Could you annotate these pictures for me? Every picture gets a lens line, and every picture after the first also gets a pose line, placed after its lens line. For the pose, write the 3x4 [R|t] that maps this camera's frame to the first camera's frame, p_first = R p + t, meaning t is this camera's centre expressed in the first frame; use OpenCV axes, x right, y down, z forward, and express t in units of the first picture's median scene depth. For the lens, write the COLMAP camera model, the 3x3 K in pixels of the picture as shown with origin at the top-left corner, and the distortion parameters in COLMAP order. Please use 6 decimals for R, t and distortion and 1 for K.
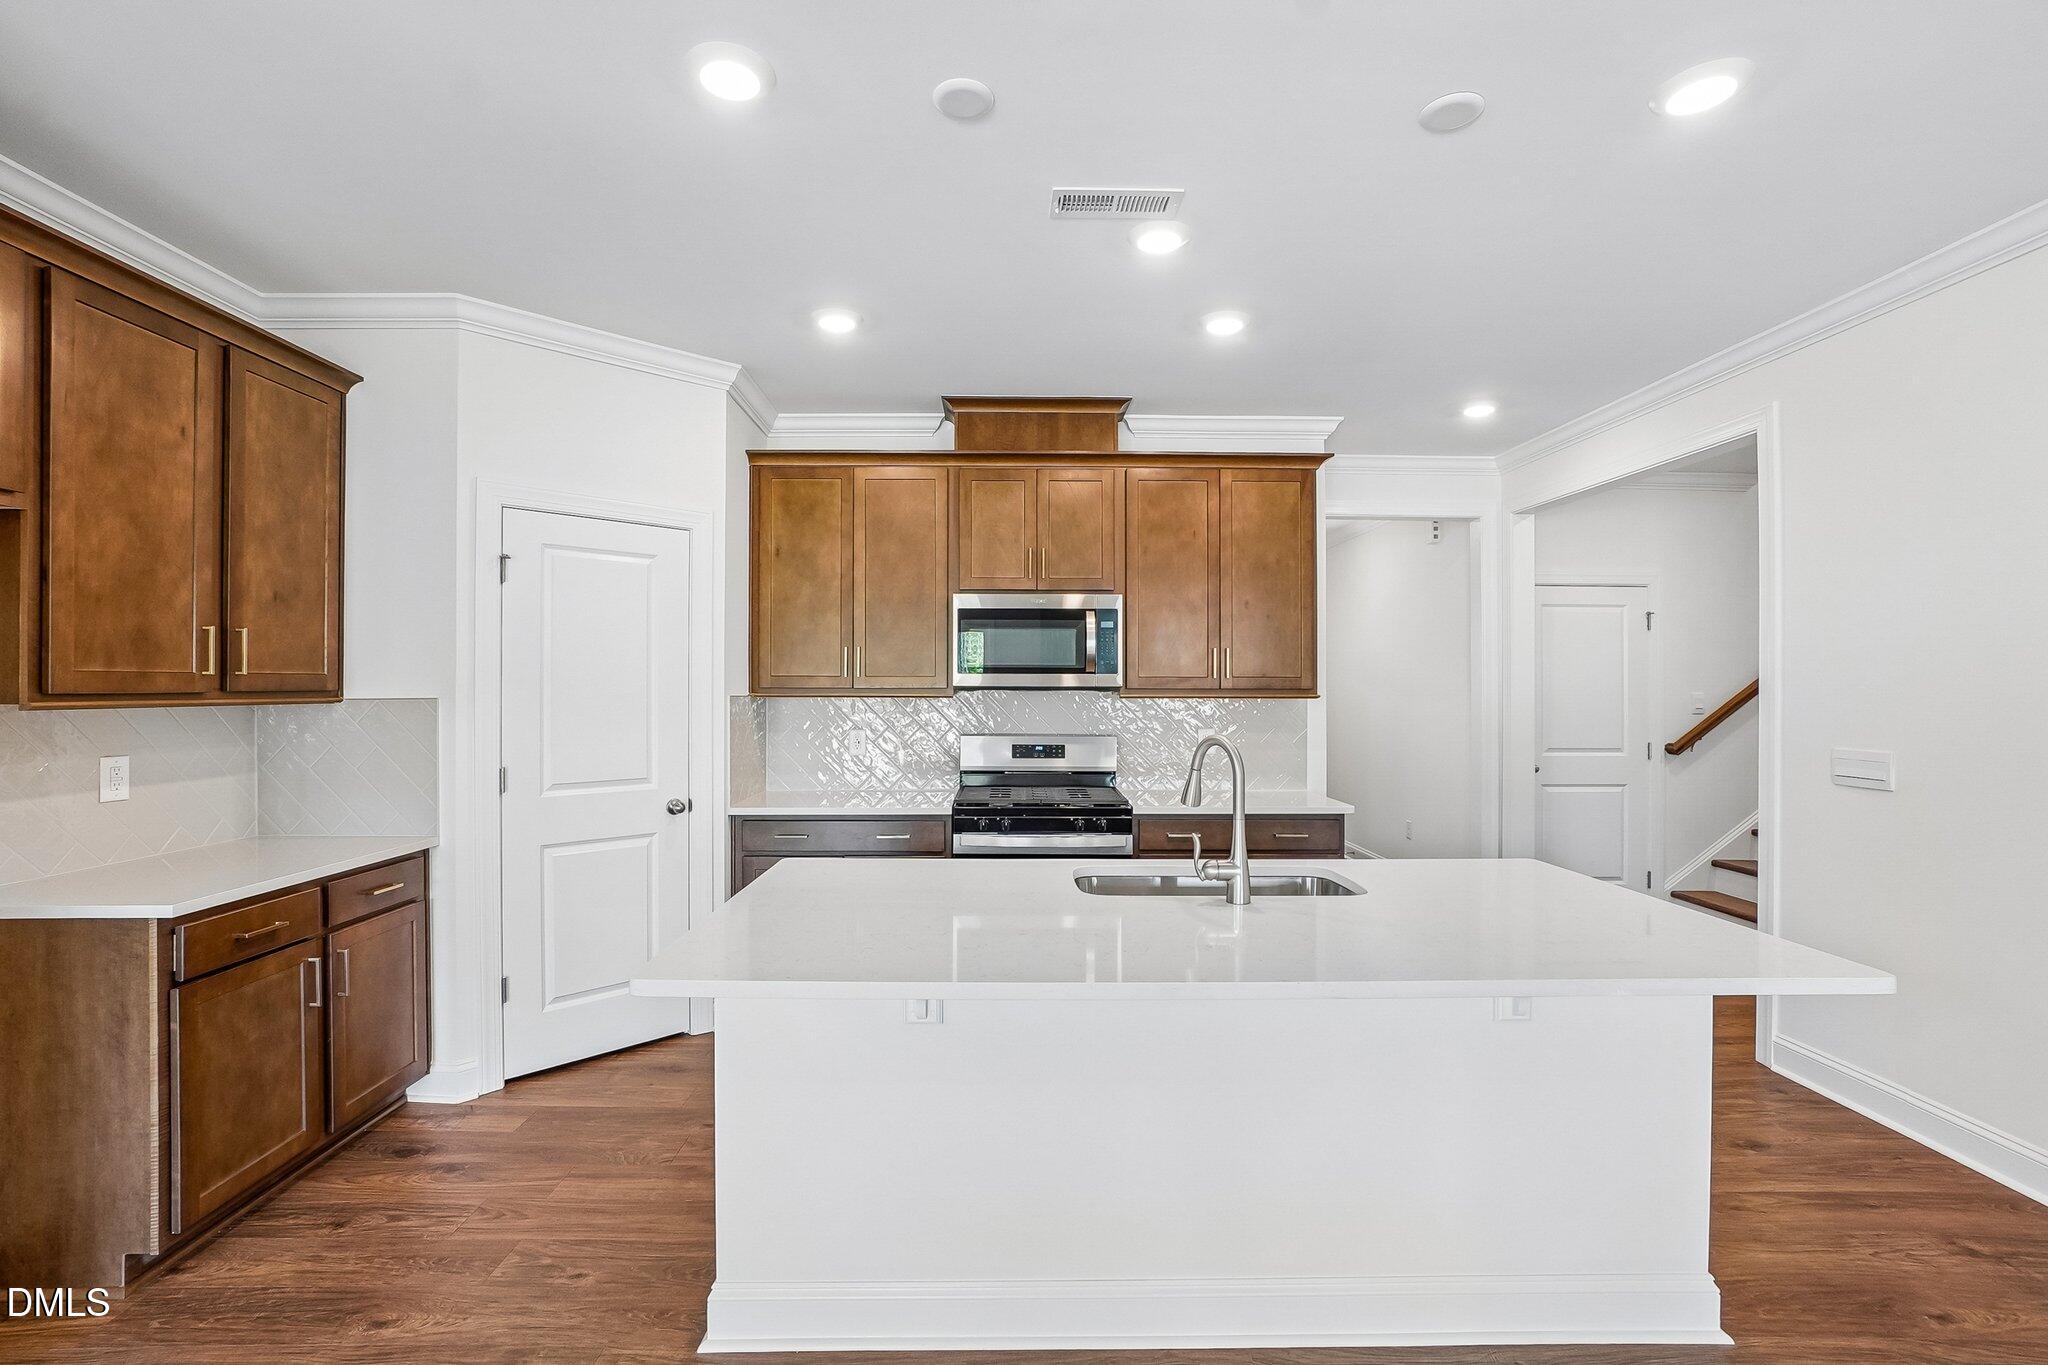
lens RADIAL K [[924.7, 0, 1007.4], [0, 924.7, 685.9], [0, 0, 1]] dist [-0.056289, 0.023202]
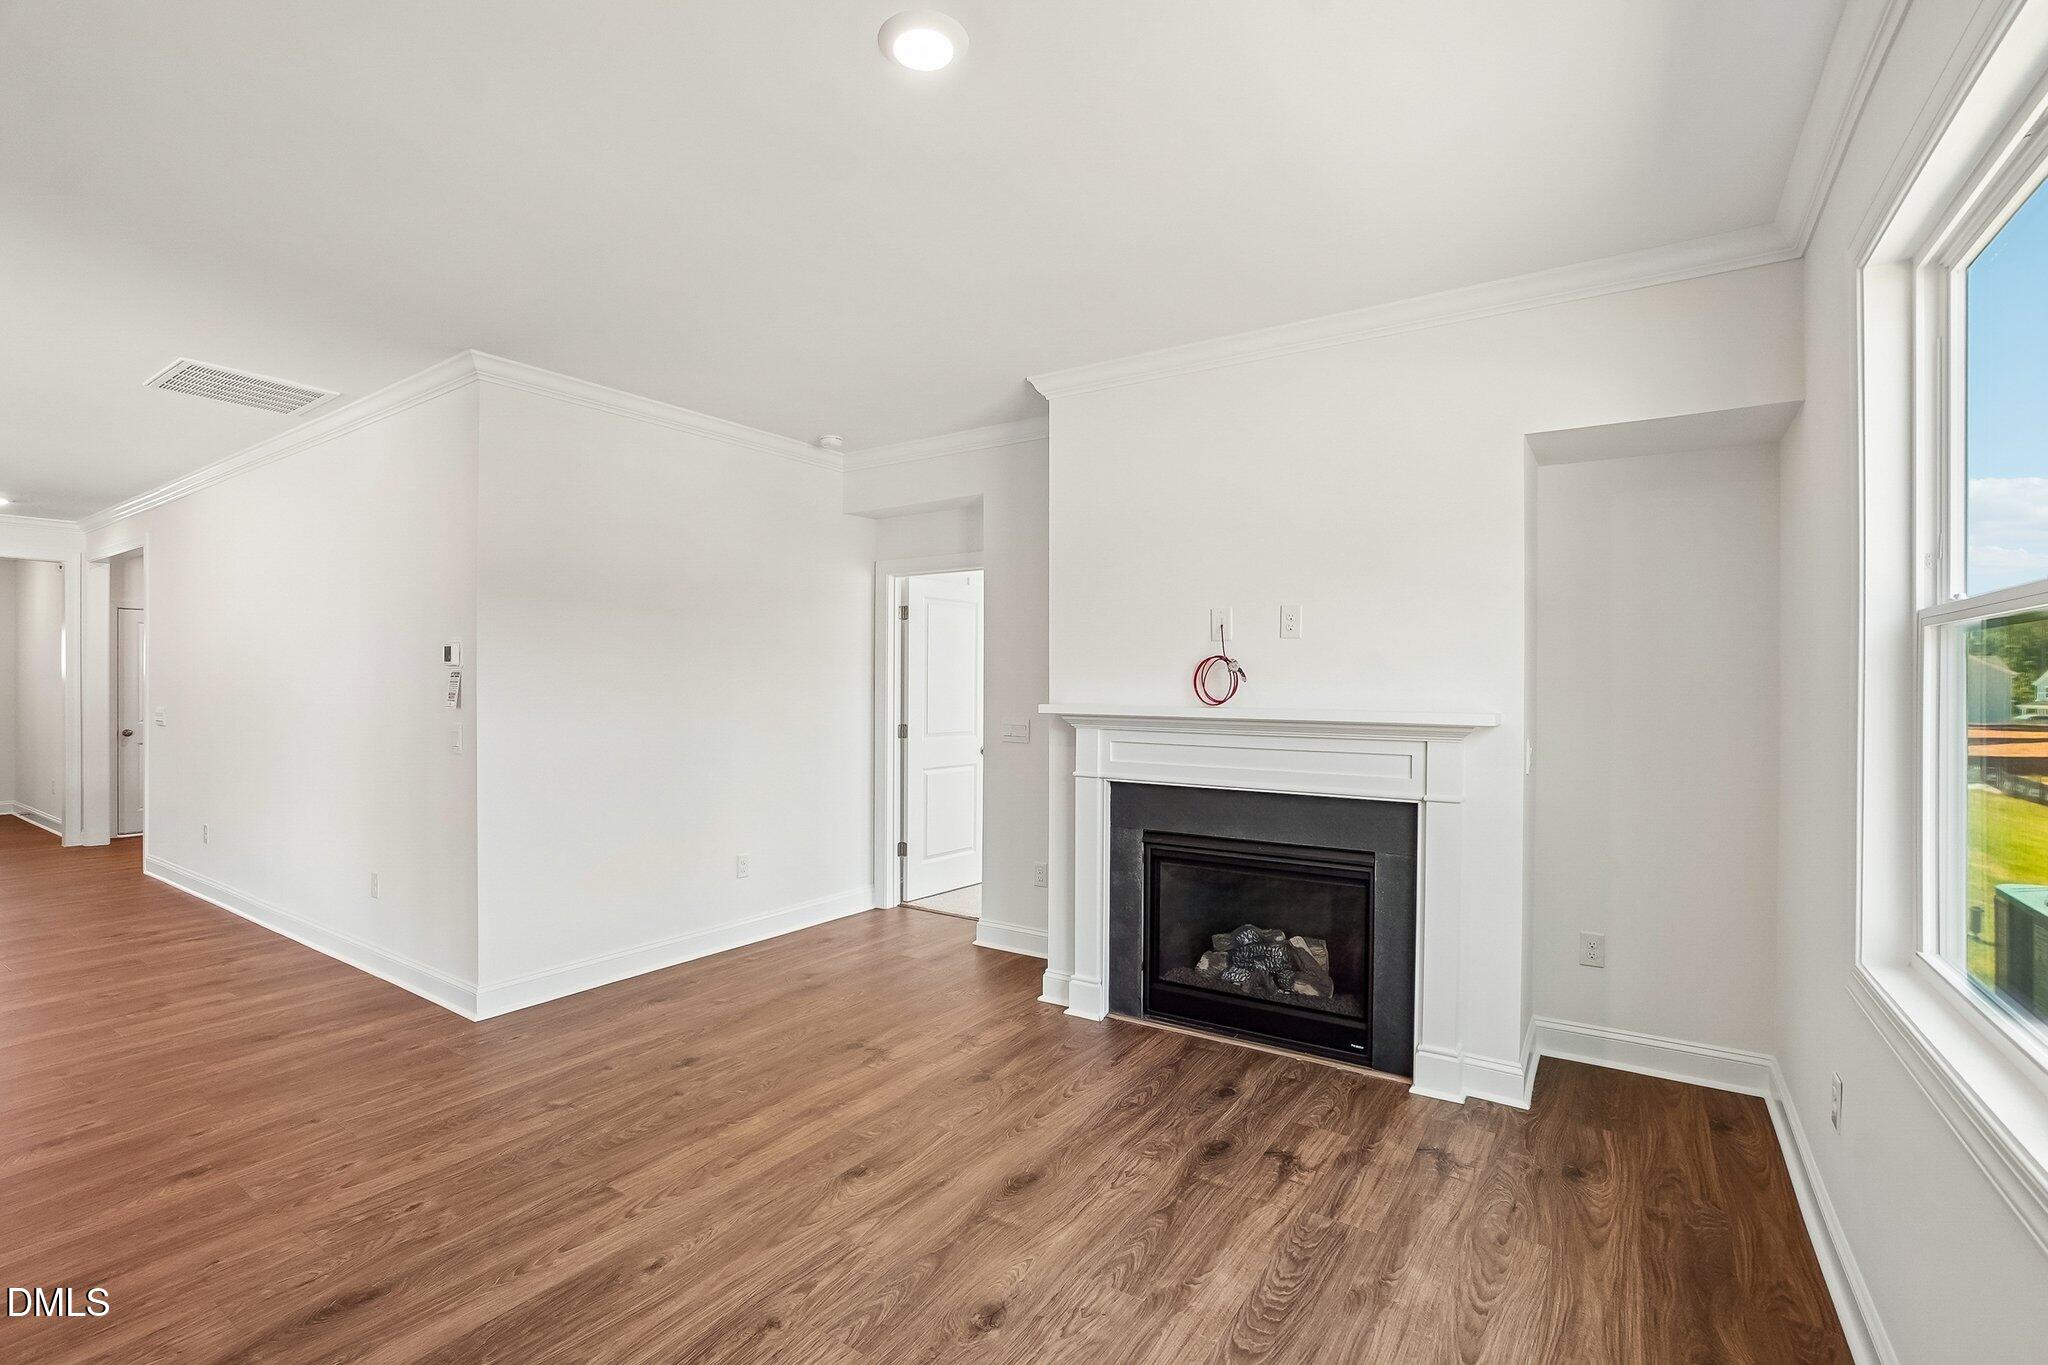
lens RADIAL K [[924.7, 0, 1007.4], [0, 924.7, 685.9], [0, 0, 1]] dist [-0.056289, 0.023202]
pose [[0.574186, -0.002132, 0.818722, 0.331401], [-0.003964, 0.999978, 0.005384, -0.003252], [-0.818715, -0.006337, 0.574165, -1.708391]]
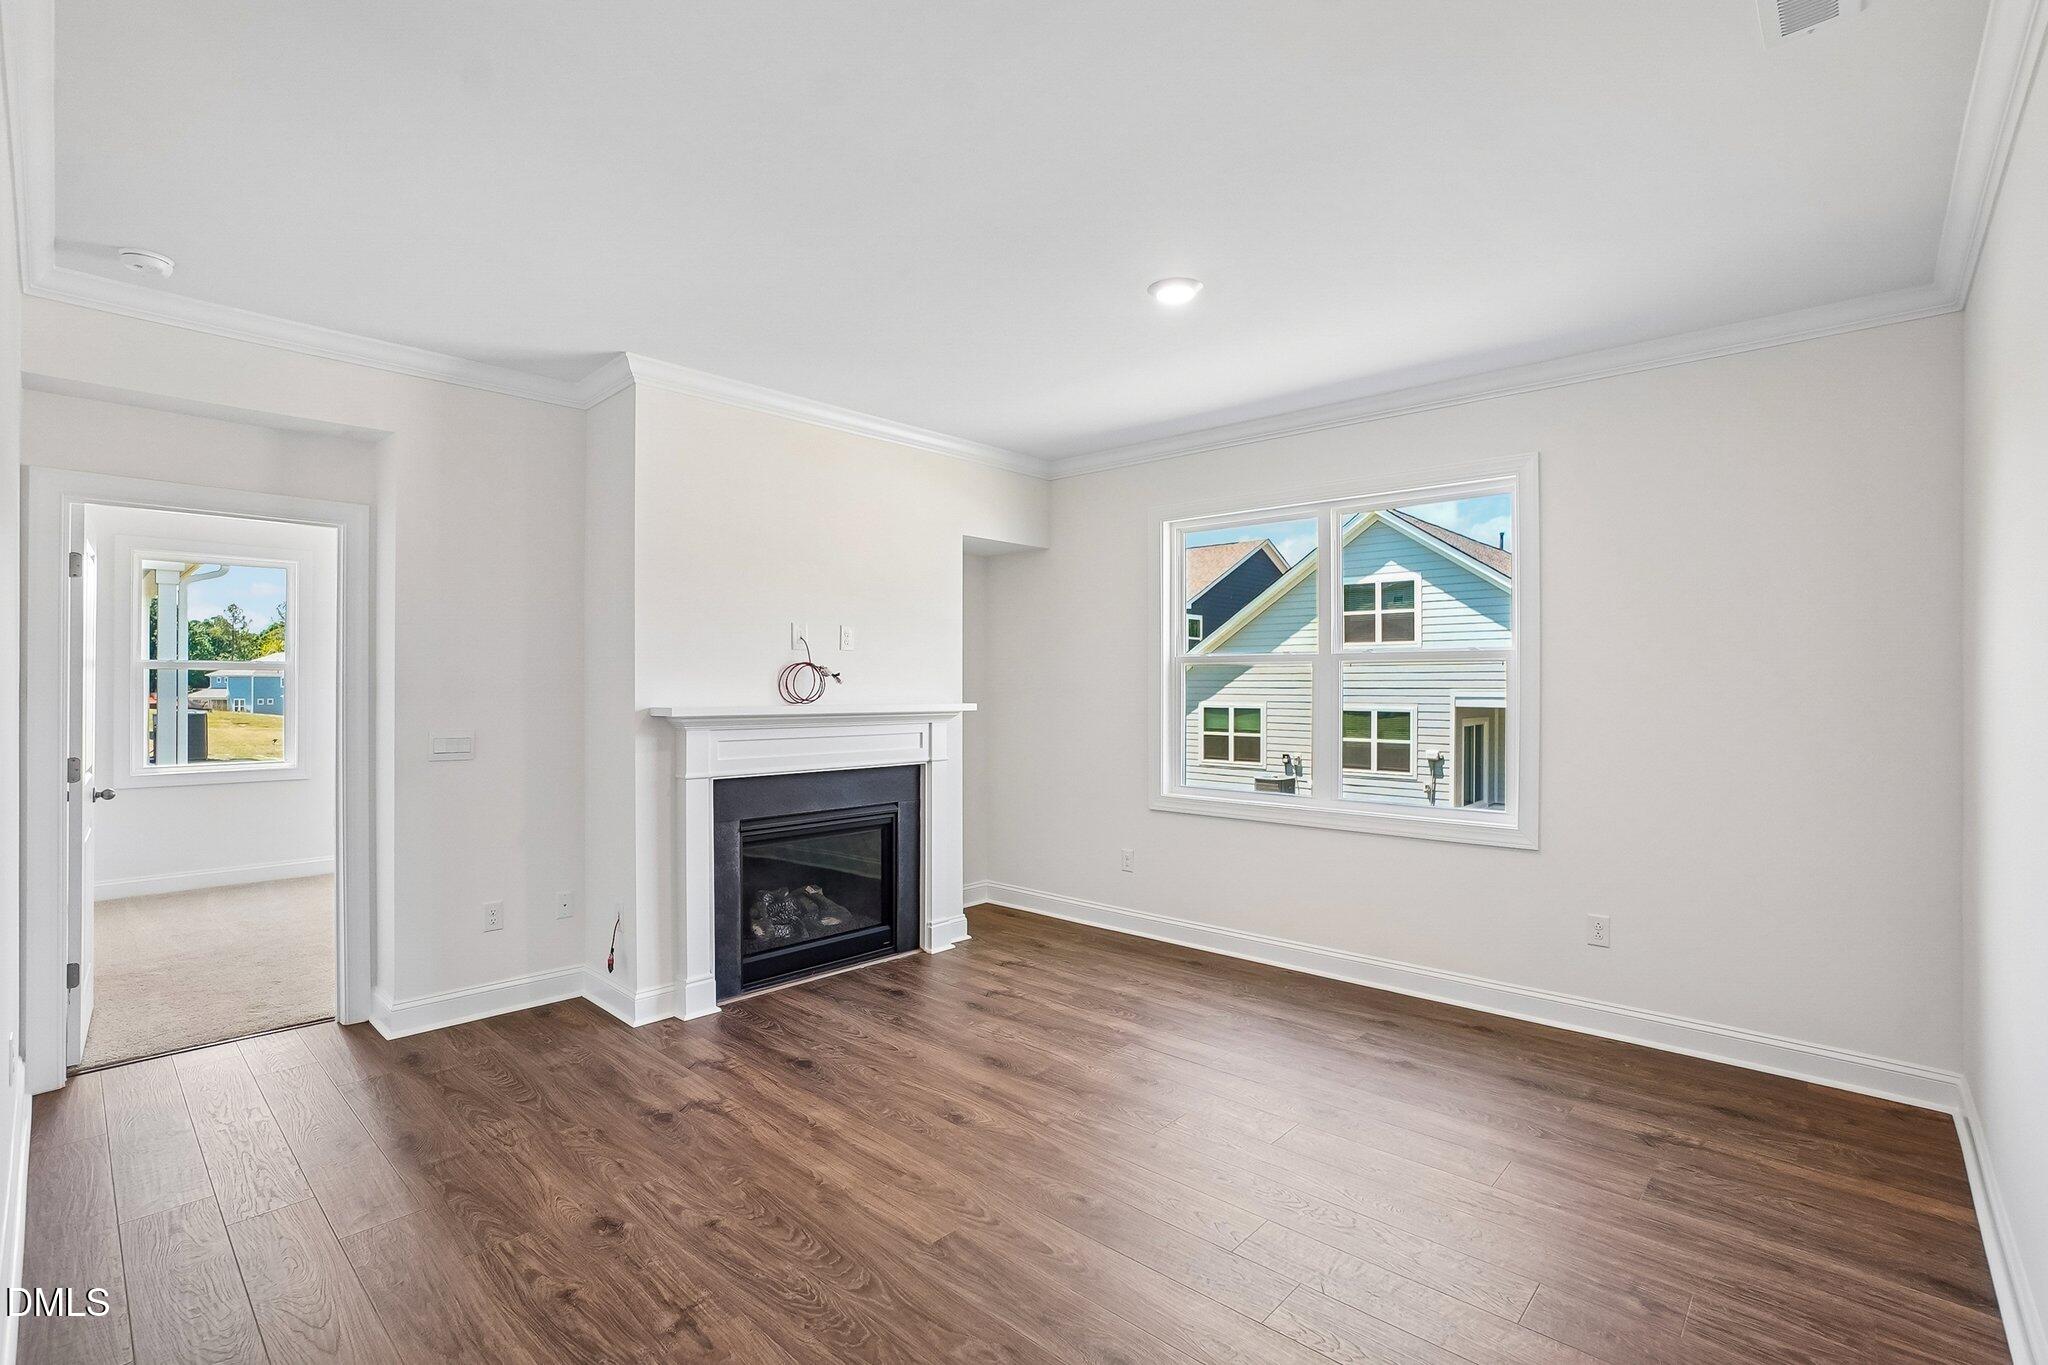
lens RADIAL K [[938.3, 0, 1007.2], [0, 938.3, 682.8], [0, 0, 1]] dist [-0.052944, 0.024182]
pose [[-0.717157, -0.000253, 0.696911, 0.230604], [-0.003726, 0.999987, -0.003471, -0.000756], [-0.696901, -0.005086, -0.717149, -0.526381]]
